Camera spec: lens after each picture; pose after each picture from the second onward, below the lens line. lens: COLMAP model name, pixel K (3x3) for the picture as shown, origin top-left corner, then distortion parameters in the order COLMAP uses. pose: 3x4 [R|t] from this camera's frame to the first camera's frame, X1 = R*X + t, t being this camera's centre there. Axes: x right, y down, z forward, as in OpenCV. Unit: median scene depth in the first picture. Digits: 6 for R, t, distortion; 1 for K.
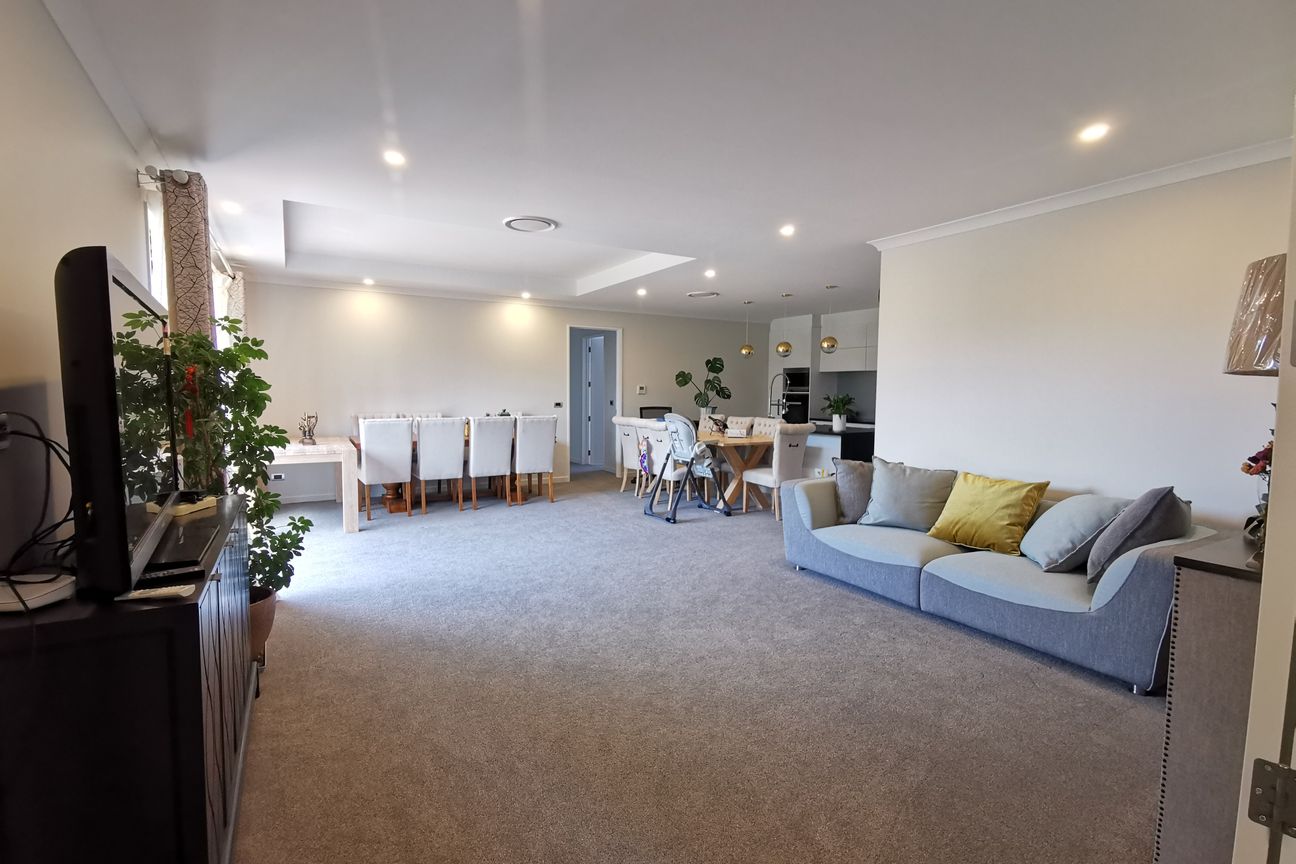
lens RADIAL K [[594.7, 0, 649.5], [0, 594.7, 432.2], [0, 0, 1]] dist [-0.000574, -0.000002]
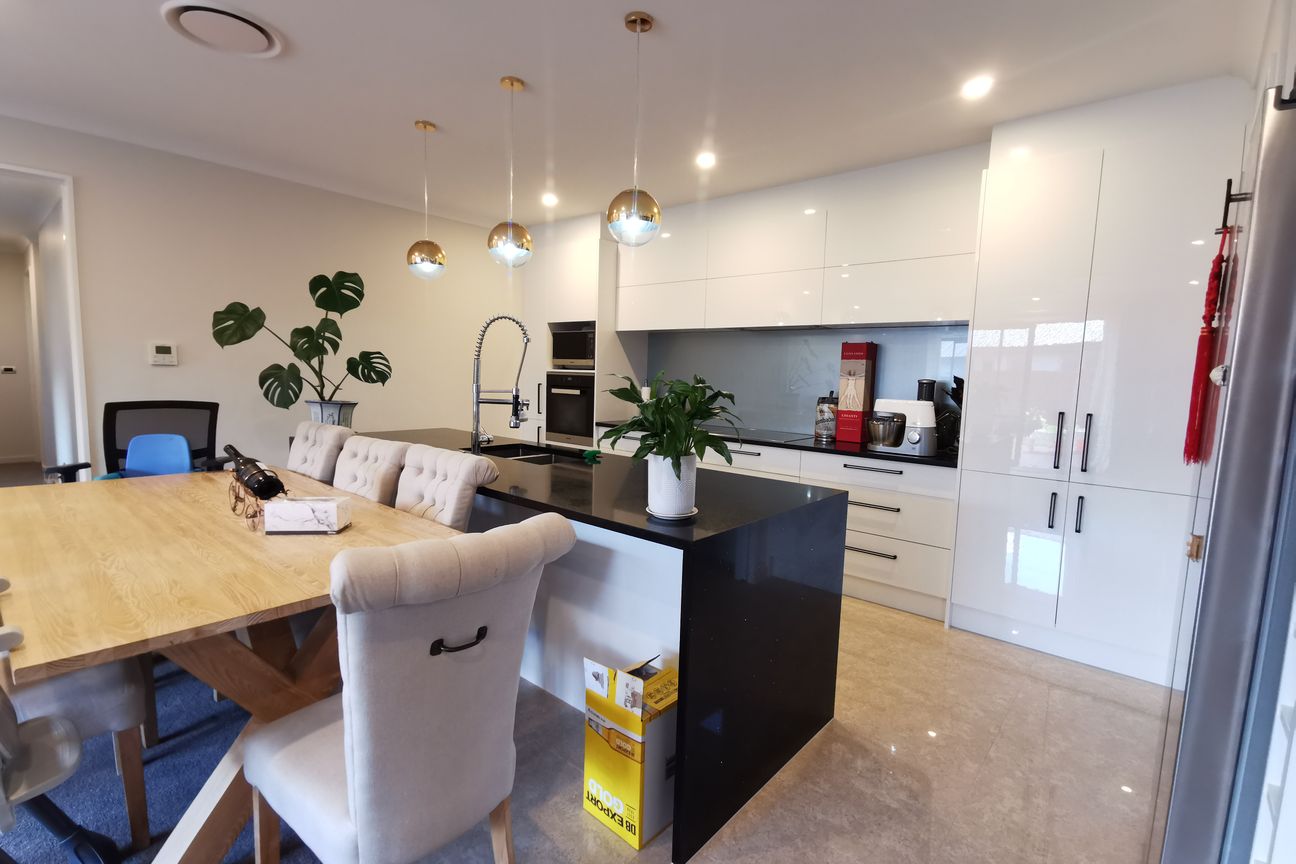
lens RADIAL K [[594.7, 0, 647.1], [0, 594.7, 434.2], [0, 0, 1]] dist [-0.000574, -0.000002]
pose [[0.950214, -0.012123, 0.311362, 0.175908], [-0.000336, 0.999202, 0.039931, -0.038519], [-0.311598, -0.038048, 0.949452, 0.585294]]
